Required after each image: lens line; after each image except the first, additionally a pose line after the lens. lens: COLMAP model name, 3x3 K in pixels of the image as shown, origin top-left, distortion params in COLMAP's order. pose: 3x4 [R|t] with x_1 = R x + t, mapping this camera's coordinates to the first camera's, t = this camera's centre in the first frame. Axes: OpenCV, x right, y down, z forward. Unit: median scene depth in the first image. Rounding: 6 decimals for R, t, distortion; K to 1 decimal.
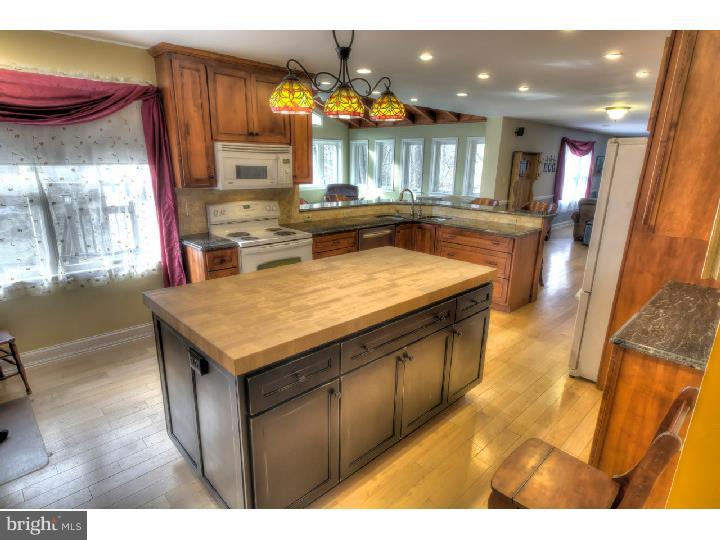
lens RADIAL K [[404.6, 0, 359.4], [0, 404.6, 272.4], [0, 0, 1]] dist [0.003320, 0.000299]
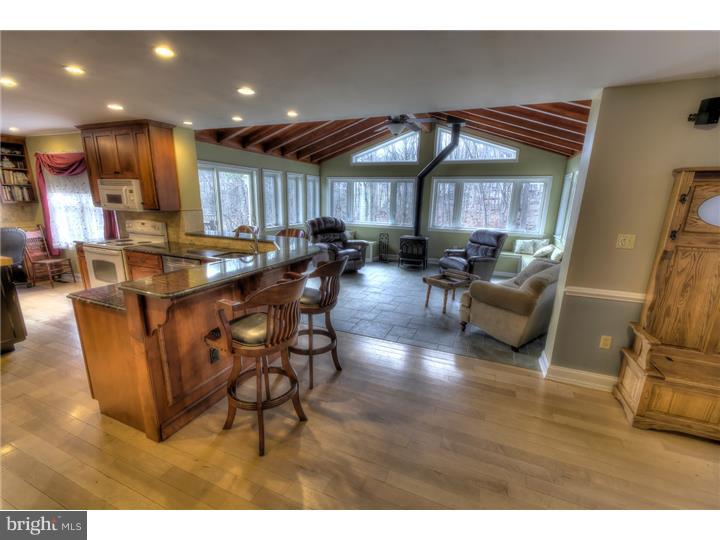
lens RADIAL K [[312.3, 0, 358.3], [0, 312.3, 271.5], [0, 0, 1]] dist [-0.002409, -0.000258]
pose [[0.393186, 0.197140, -0.898076, 0.455546], [-0.265722, 0.959429, 0.094272, -0.134509], [0.880225, 0.201573, 0.429618, 0.539391]]
